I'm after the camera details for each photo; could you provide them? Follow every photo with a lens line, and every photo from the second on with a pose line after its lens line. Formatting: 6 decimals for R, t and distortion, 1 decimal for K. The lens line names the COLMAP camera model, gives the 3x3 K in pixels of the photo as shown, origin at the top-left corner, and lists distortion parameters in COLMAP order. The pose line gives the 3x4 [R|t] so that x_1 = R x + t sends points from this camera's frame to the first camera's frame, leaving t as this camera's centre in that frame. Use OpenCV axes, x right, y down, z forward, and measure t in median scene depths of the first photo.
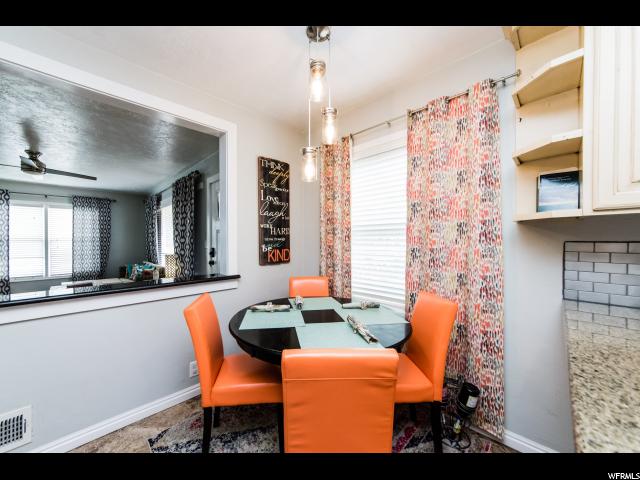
lens RADIAL K [[231.5, 0, 320.0], [0, 231.5, 240.0], [0, 0, 1]] dist [0.000735, 0.000054]
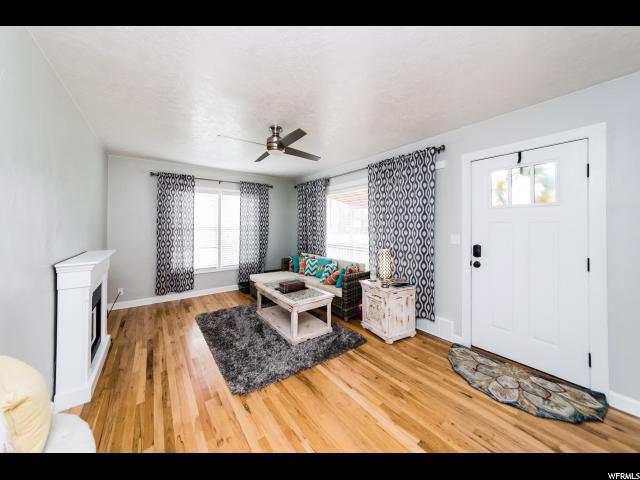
lens RADIAL K [[229.1, 0, 322.0], [0, 229.1, 222.2], [0, 0, 1]] dist [0.001521, 0.000099]
pose [[0.987703, 0.004781, -0.156270, -1.026188], [-0.006822, 0.999898, -0.012528, -0.029882], [0.156195, 0.013440, 0.987635, 0.239397]]
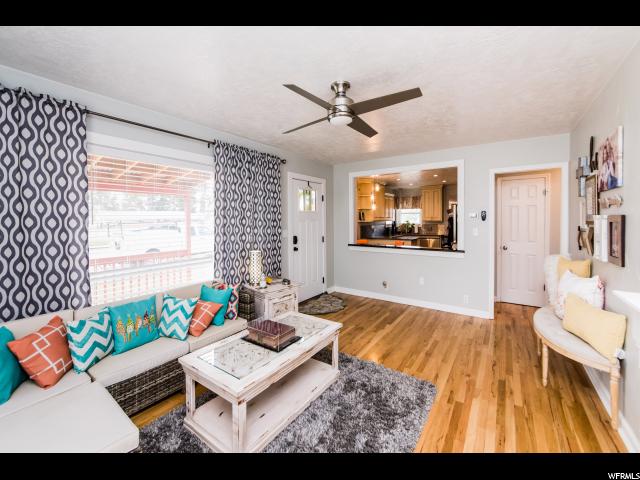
lens RADIAL K [[259.1, 0, 317.9], [0, 259.1, 222.1], [0, 0, 1]] dist [-0.001996, -0.000238]
pose [[-0.142453, -0.002970, 0.989797, -2.017509], [0.005065, 0.999980, 0.003729, -0.041532], [-0.989789, 0.005545, -0.142435, 1.243925]]
